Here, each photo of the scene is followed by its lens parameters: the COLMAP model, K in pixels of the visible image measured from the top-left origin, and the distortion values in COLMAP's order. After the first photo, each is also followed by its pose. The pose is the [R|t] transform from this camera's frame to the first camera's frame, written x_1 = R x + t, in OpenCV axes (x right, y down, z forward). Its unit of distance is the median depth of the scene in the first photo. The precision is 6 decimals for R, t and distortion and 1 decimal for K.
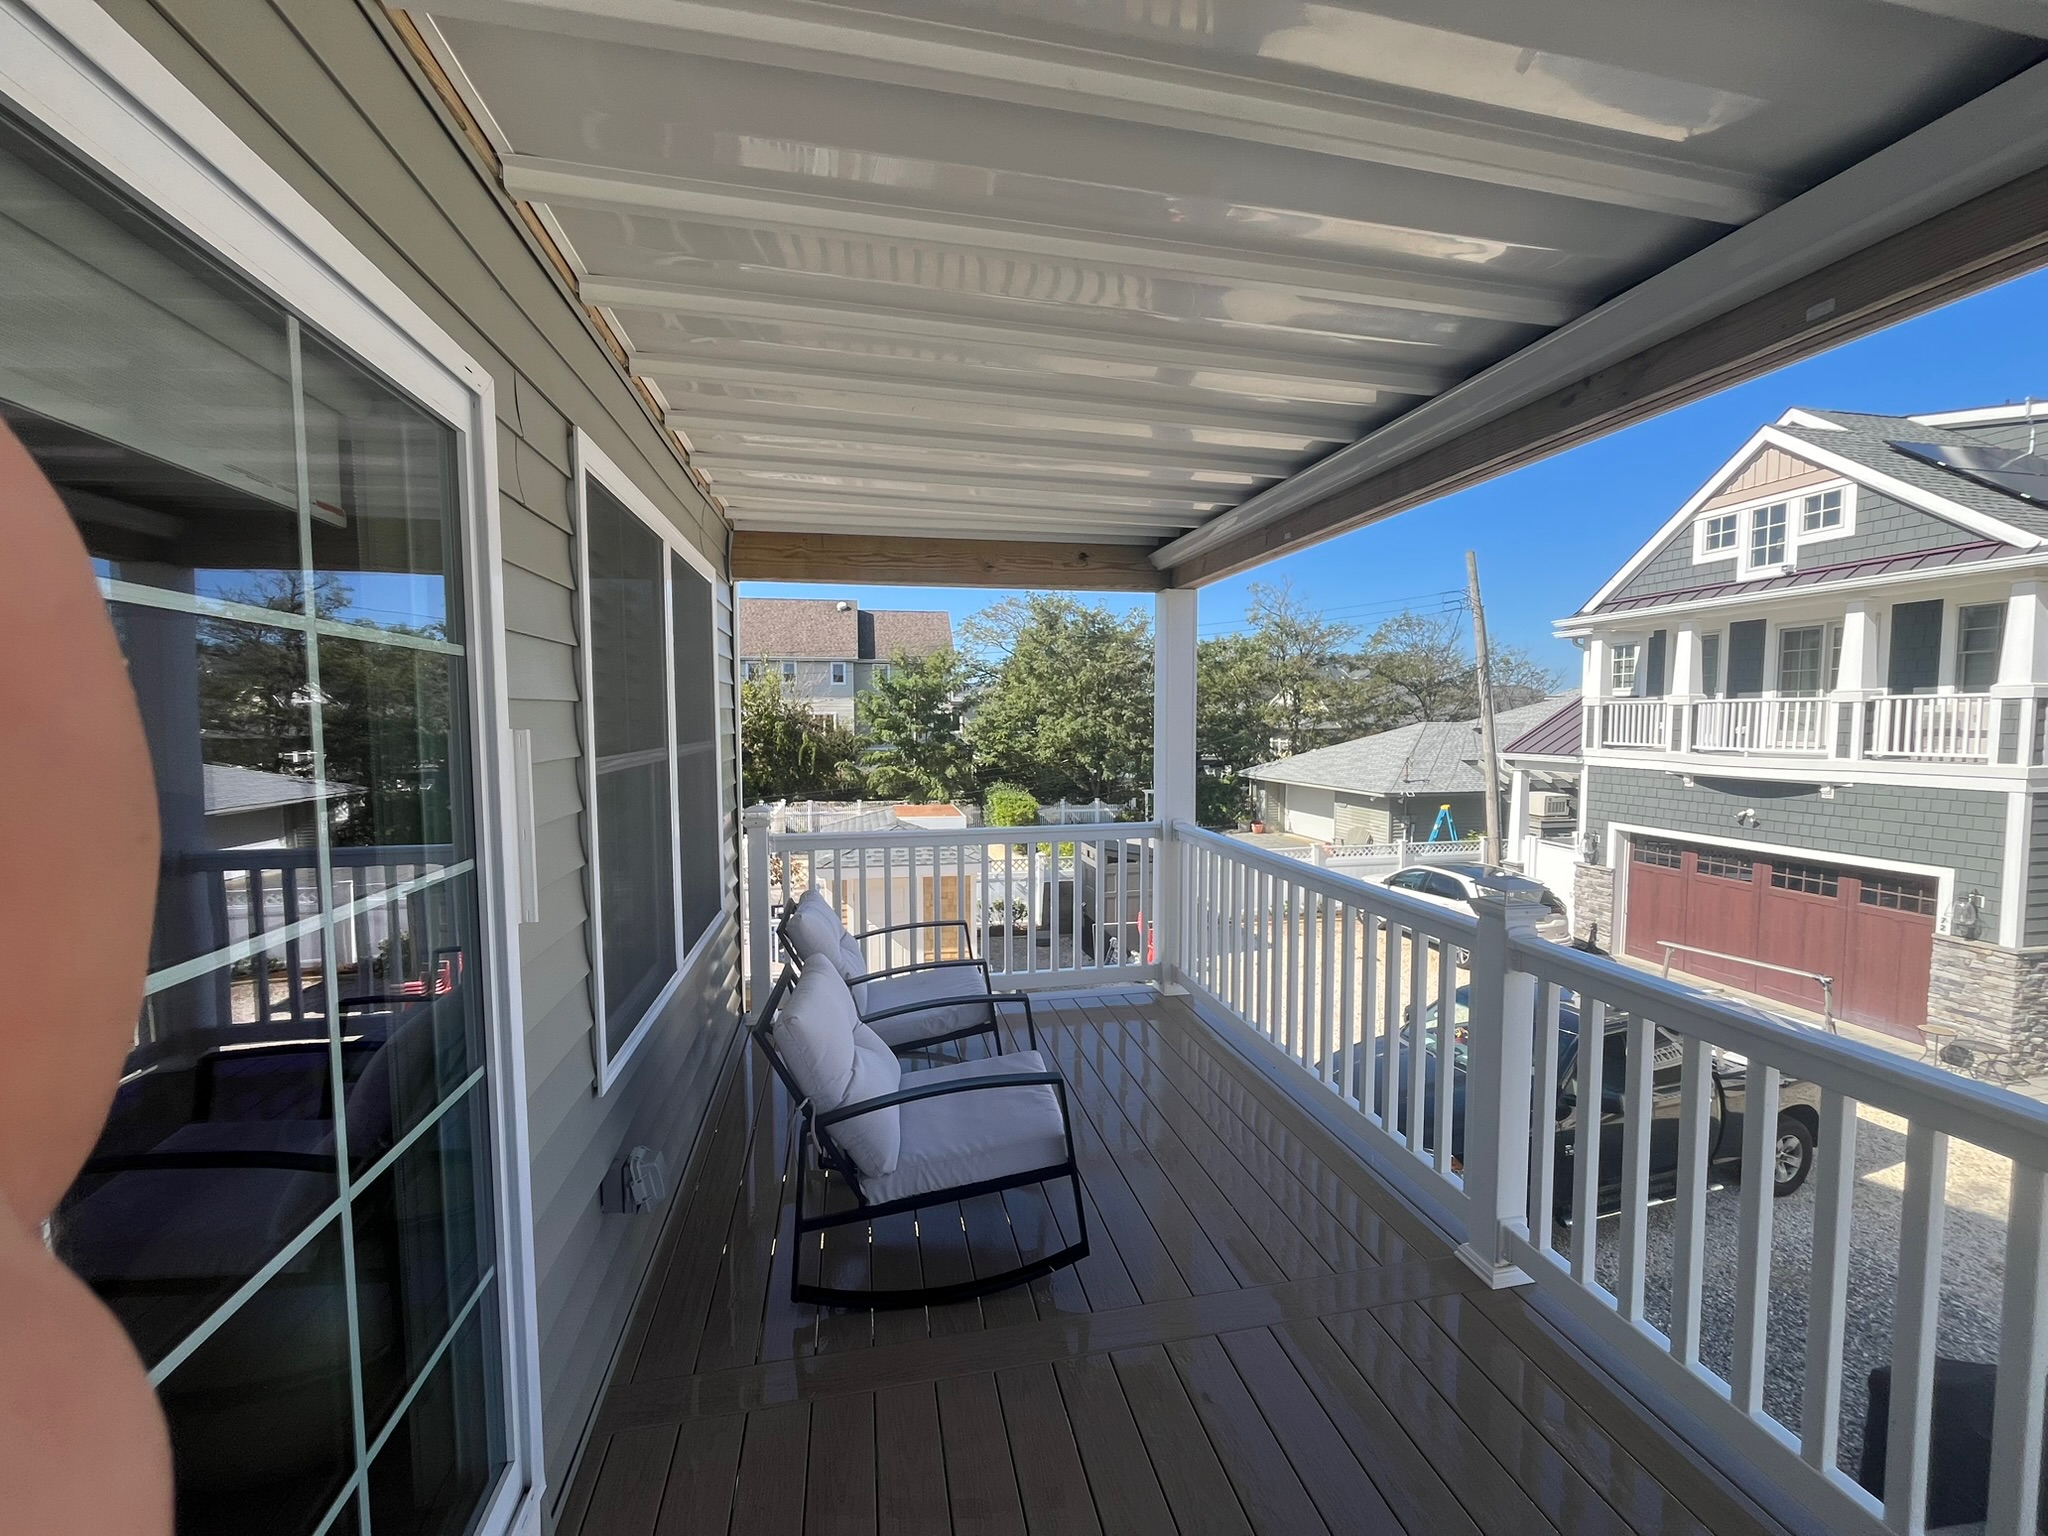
lens RADIAL K [[827.5, 0, 1021.2], [0, 827.5, 770.2], [0, 0, 1]] dist [-0.002863, -0.000308]
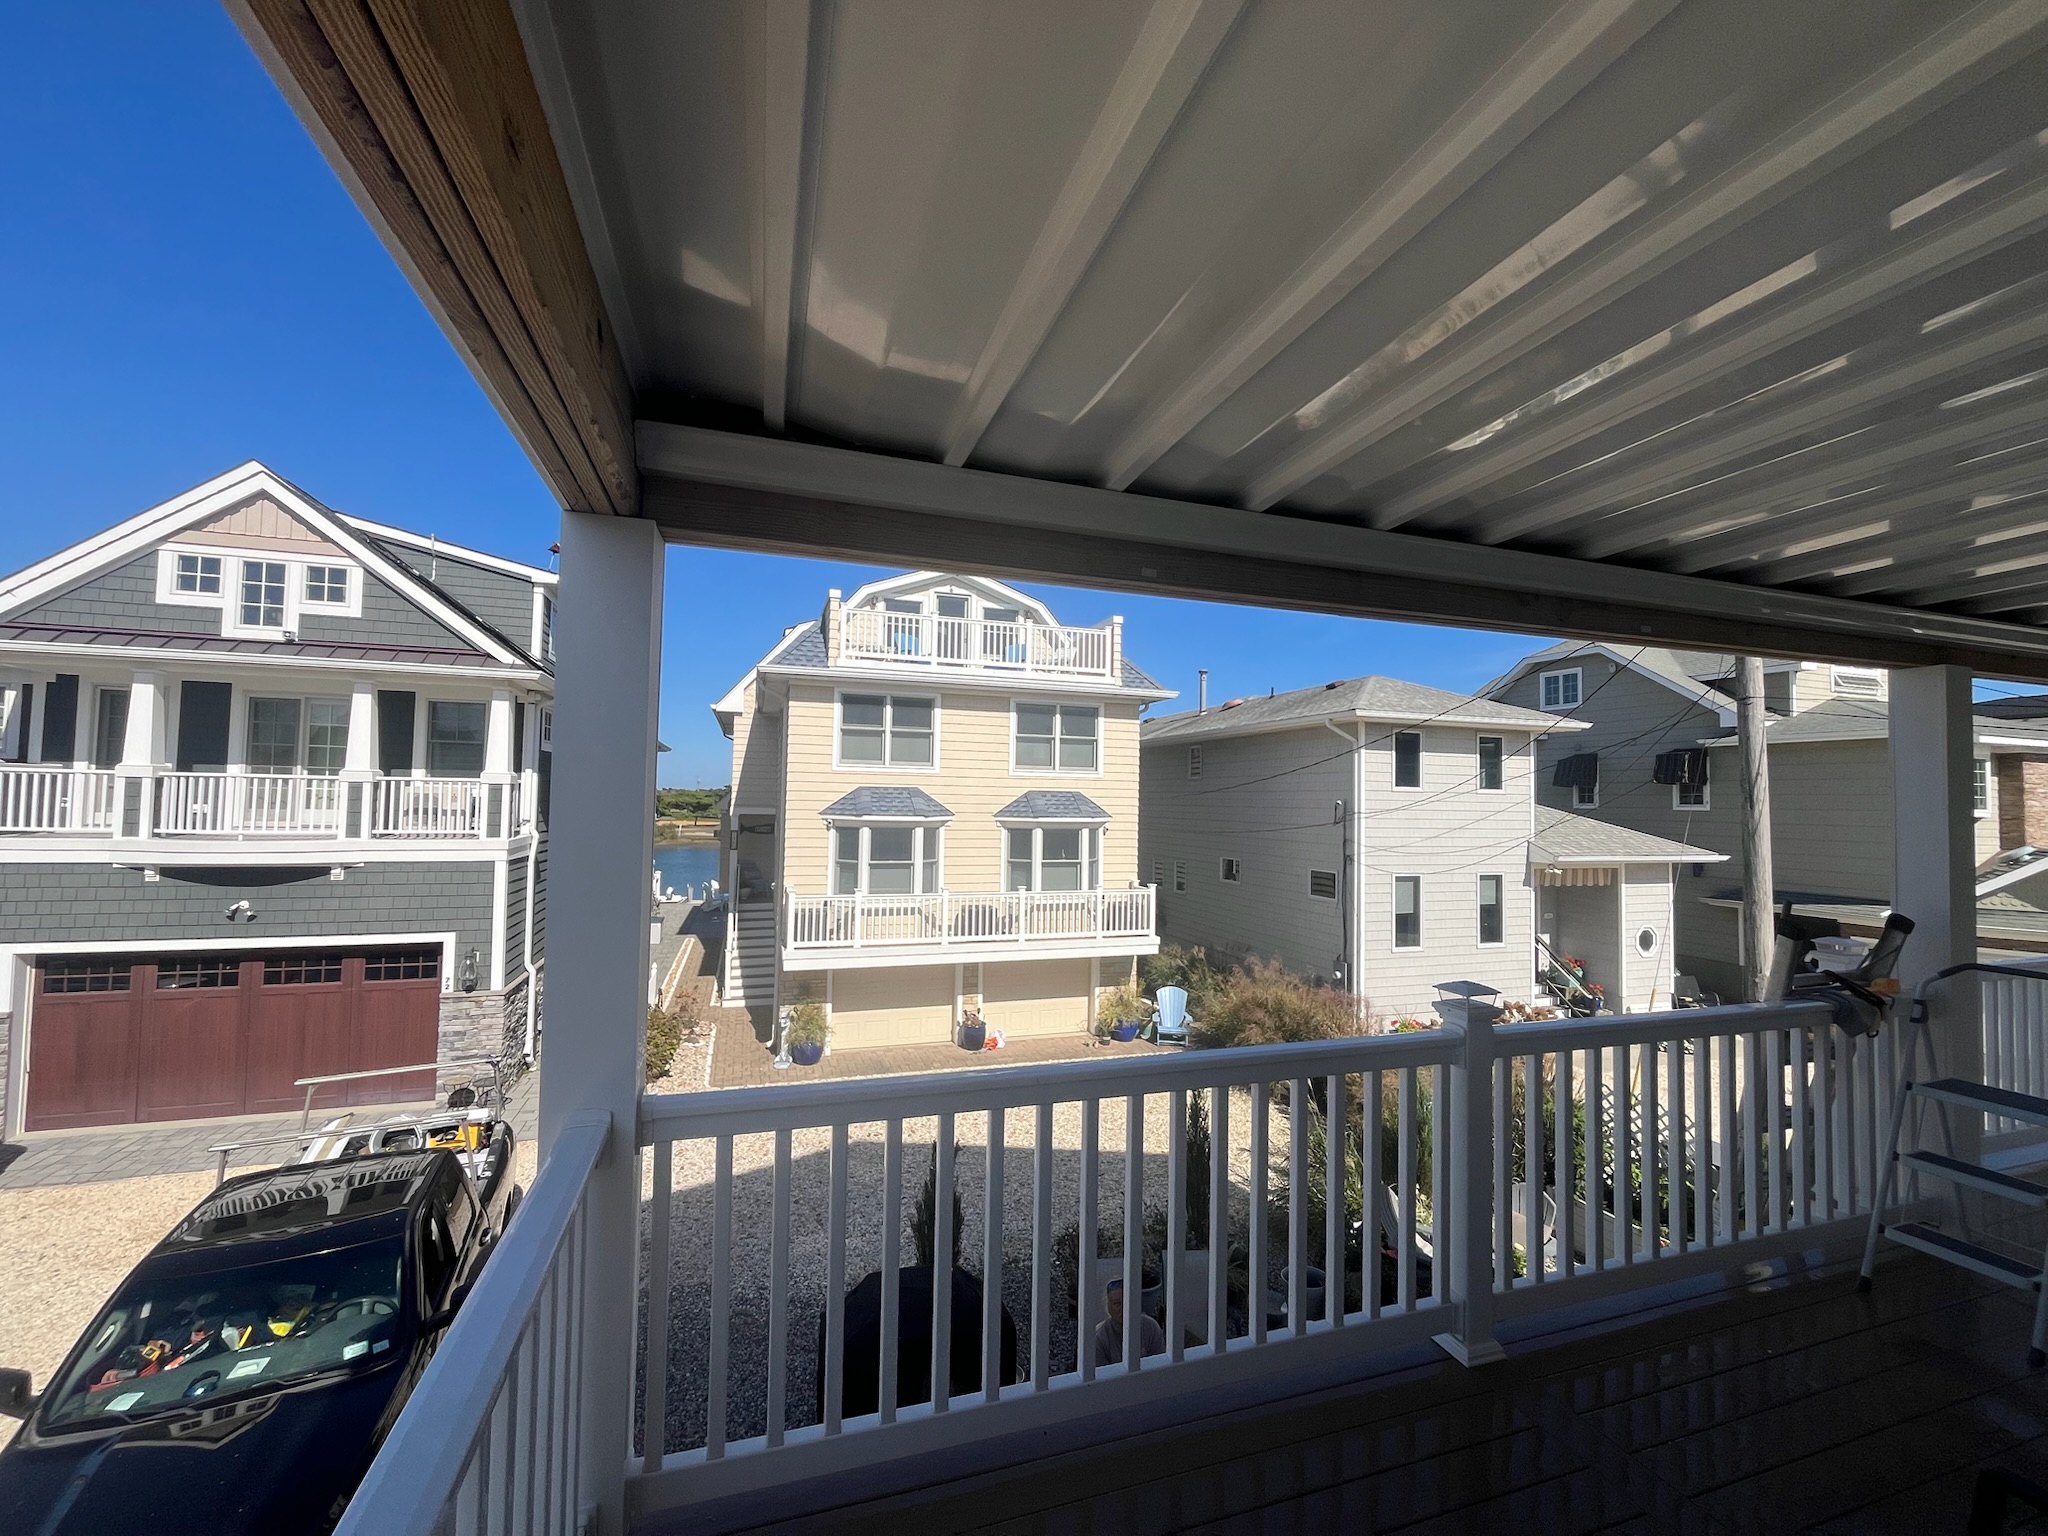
lens RADIAL K [[827.5, 0, 1020.9], [0, 827.5, 767.6], [0, 0, 1]] dist [-0.002863, -0.000308]
pose [[-0.122790, 0.040611, 0.991601, -0.087522], [0.044223, 0.998394, -0.035413, -0.027750], [-0.991447, 0.039503, -0.124389, 0.317913]]
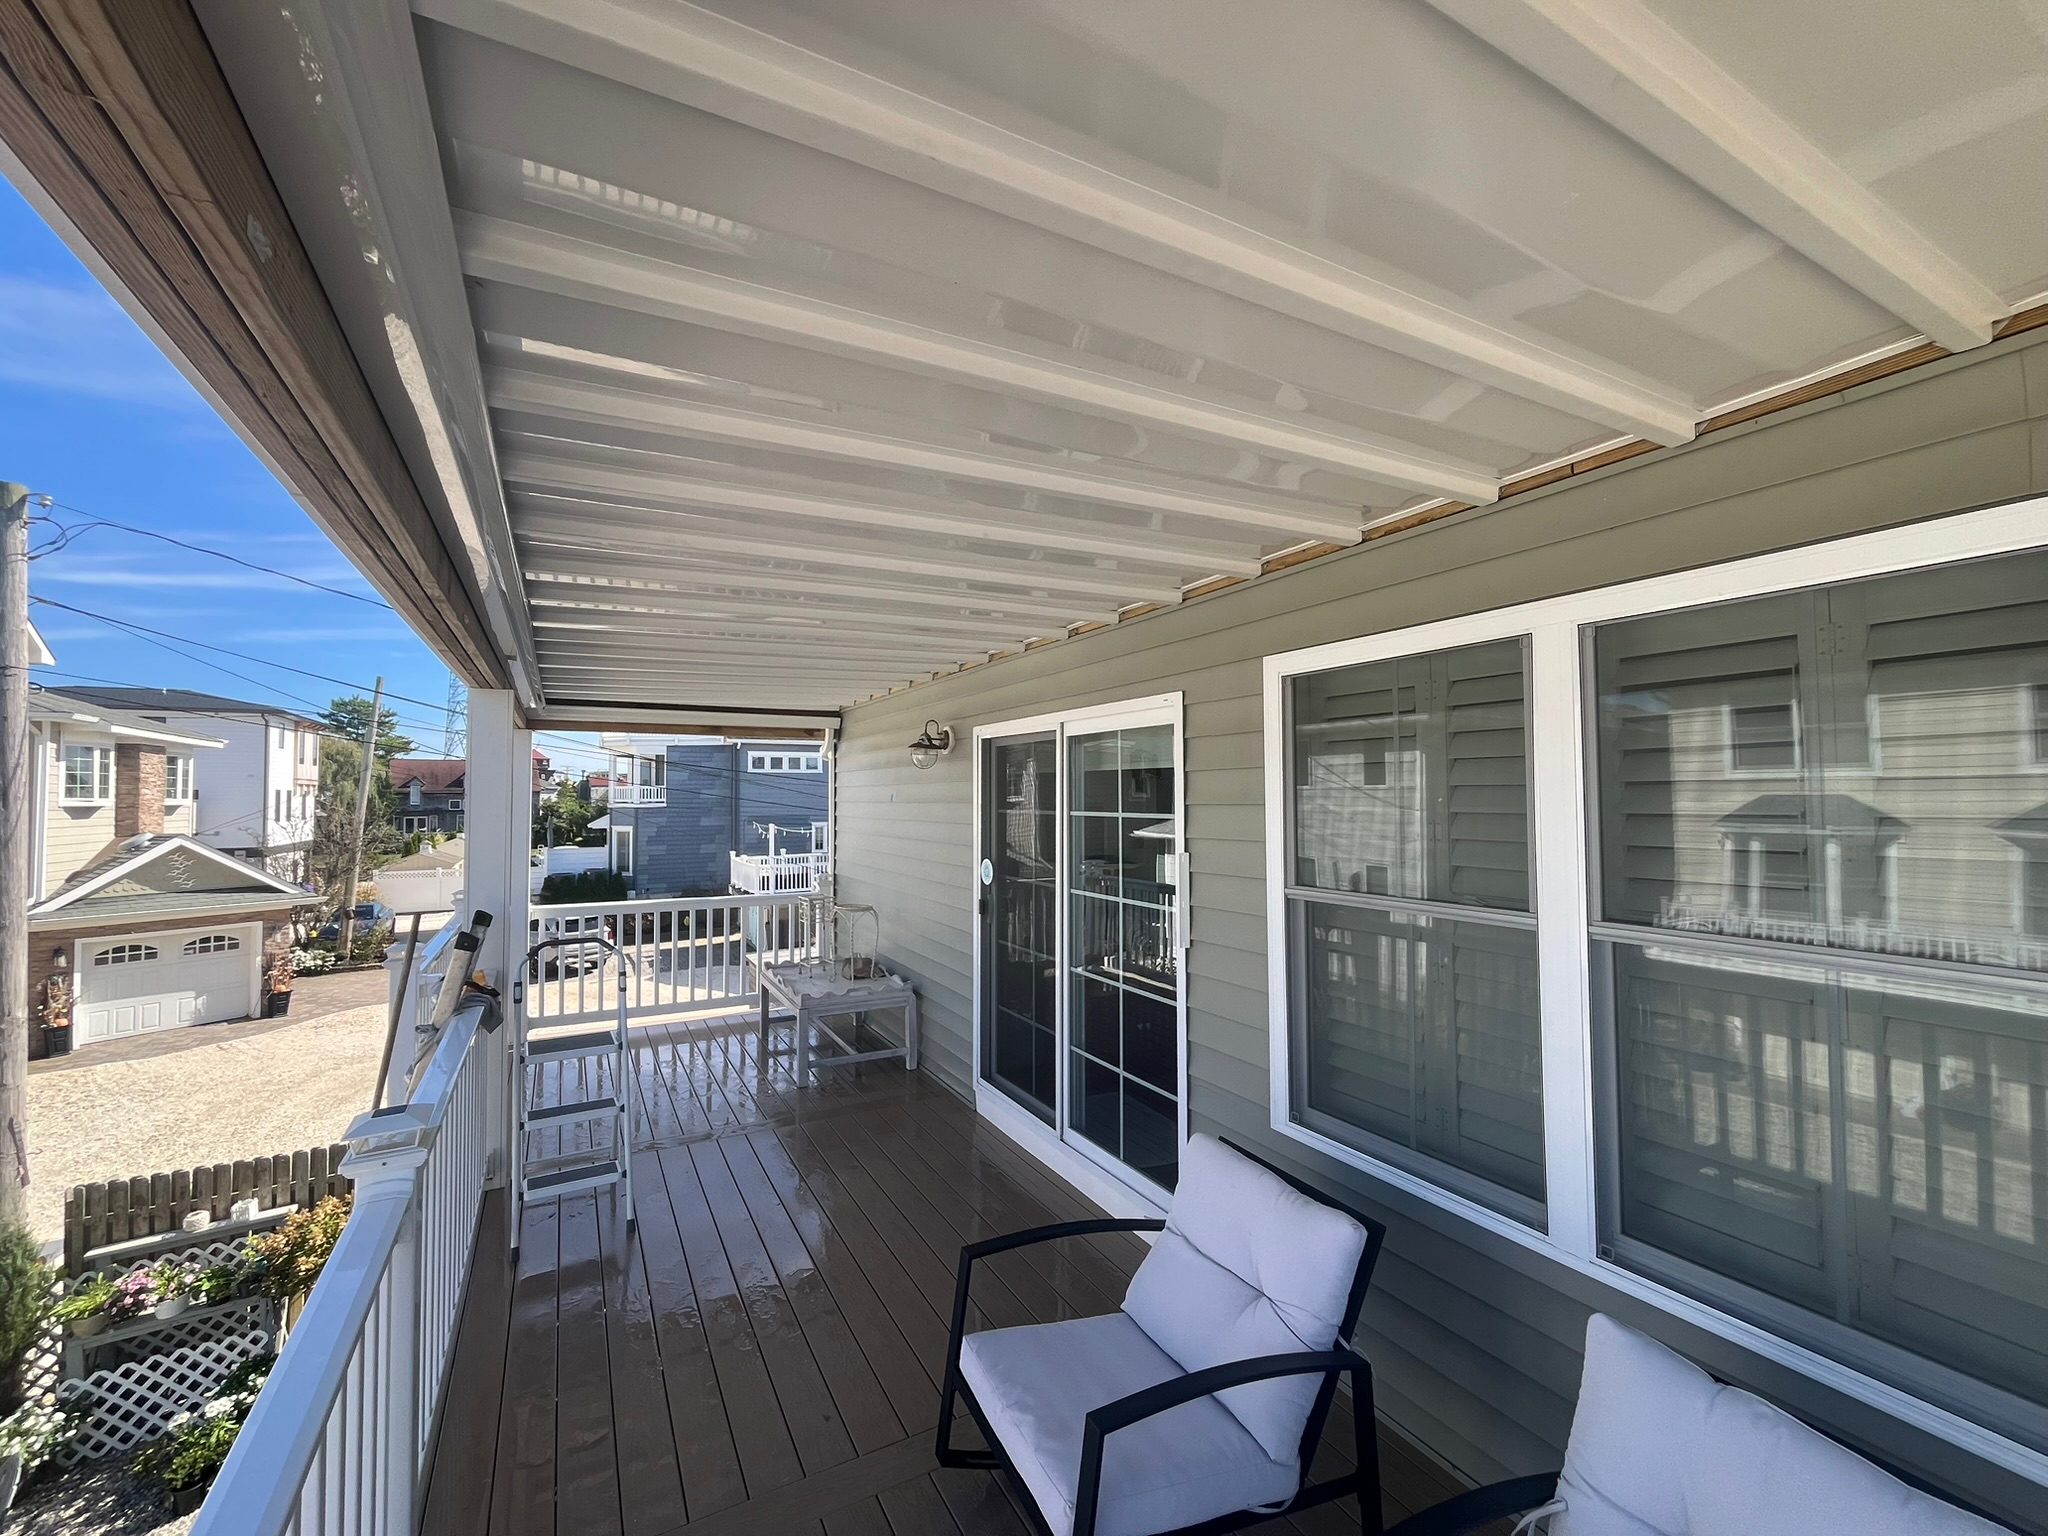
lens RADIAL K [[827.5, 0, 1021.3], [0, 827.5, 768.1], [0, 0, 1]] dist [-0.002863, -0.000308]
pose [[-0.951427, -0.000813, -0.307873, 0.051994], [-0.009201, 0.999625, 0.025796, -0.036604], [0.307736, 0.027375, -0.951078, 0.341808]]
